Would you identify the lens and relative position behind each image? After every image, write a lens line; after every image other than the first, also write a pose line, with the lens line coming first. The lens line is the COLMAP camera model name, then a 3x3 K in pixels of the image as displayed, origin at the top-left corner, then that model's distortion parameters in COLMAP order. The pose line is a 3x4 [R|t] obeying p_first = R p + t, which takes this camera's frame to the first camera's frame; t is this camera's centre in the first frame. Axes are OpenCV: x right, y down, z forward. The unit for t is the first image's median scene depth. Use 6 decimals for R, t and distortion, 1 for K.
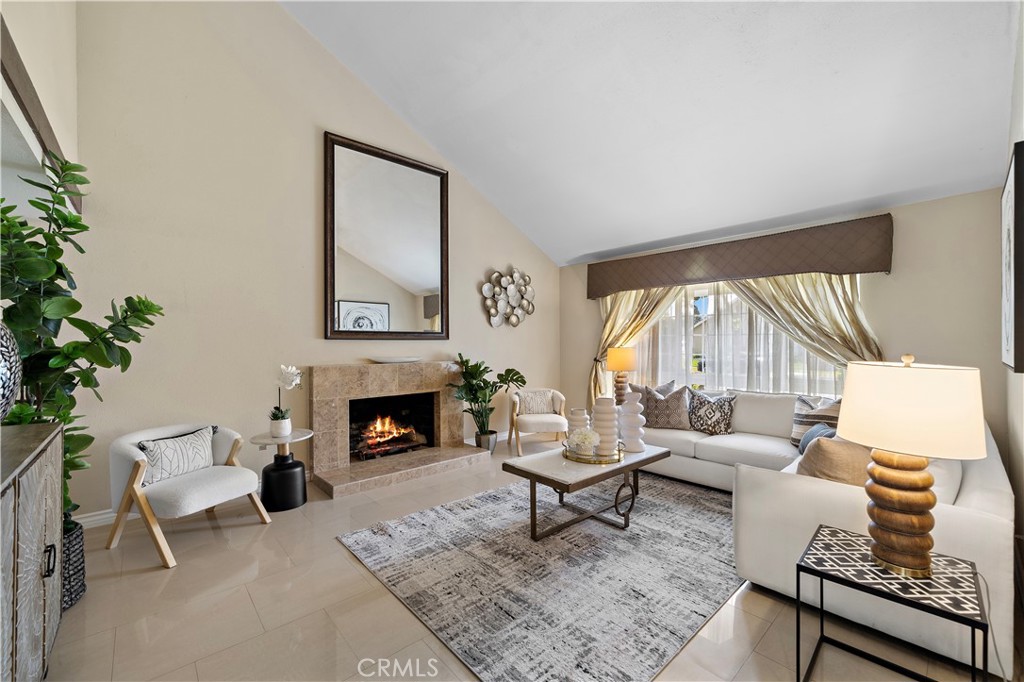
lens RADIAL K [[410.2, 0, 512.4], [0, 410.2, 346.1], [0, 0, 1]] dist [-0.002664, -0.000160]
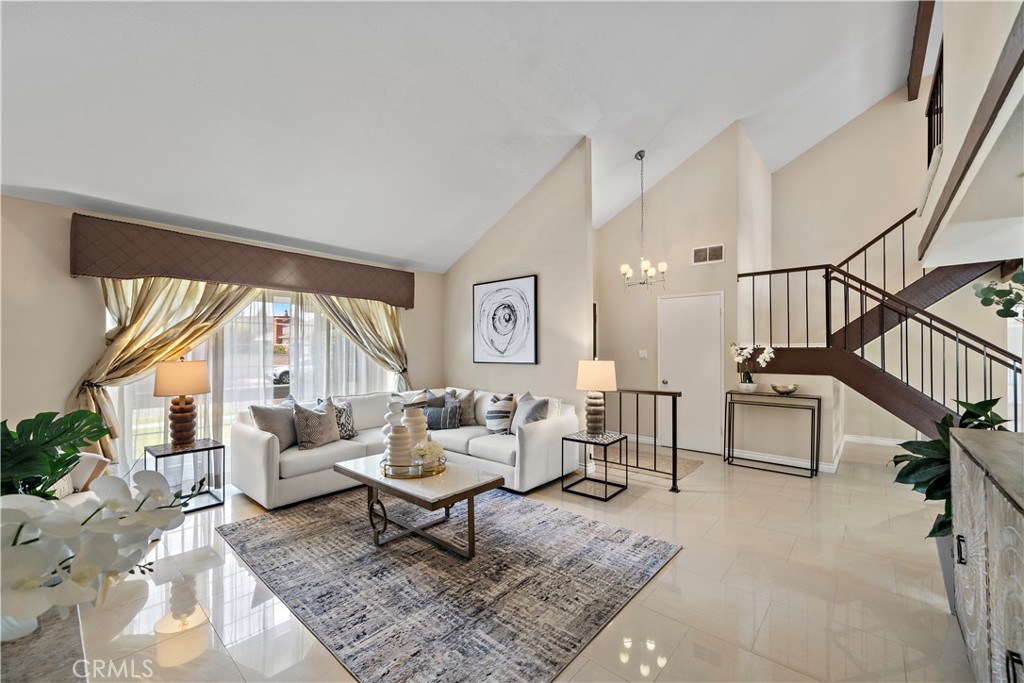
lens RADIAL K [[410.2, 0, 512.4], [0, 410.2, 346.6], [0, 0, 1]] dist [-0.002664, -0.000160]
pose [[-0.114879, 0.016293, 0.993246, -0.748229], [0.011148, 0.999824, -0.015112, -0.004756], [-0.993317, 0.009336, -0.115041, 0.822821]]
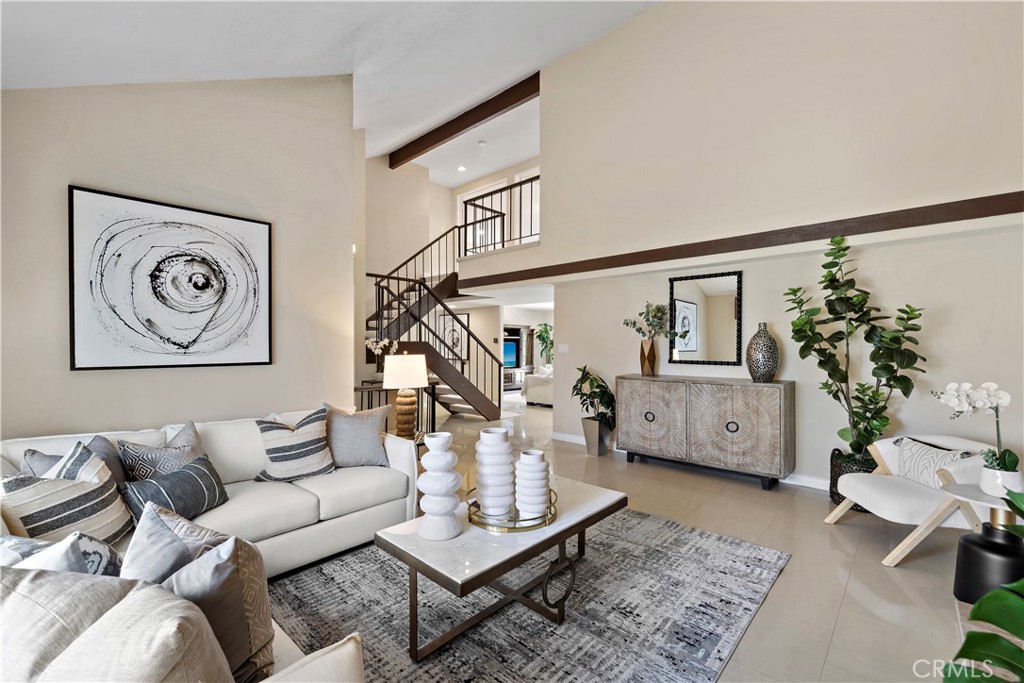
lens RADIAL K [[431.0, 0, 515.5], [0, 431.0, 346.4], [0, 0, 1]] dist [0.000979, 0.000149]
pose [[-0.995669, -0.000429, -0.092966, 0.241682], [-0.001748, 0.999899, 0.014109, -0.018776], [0.092951, 0.014211, -0.995569, 1.606068]]
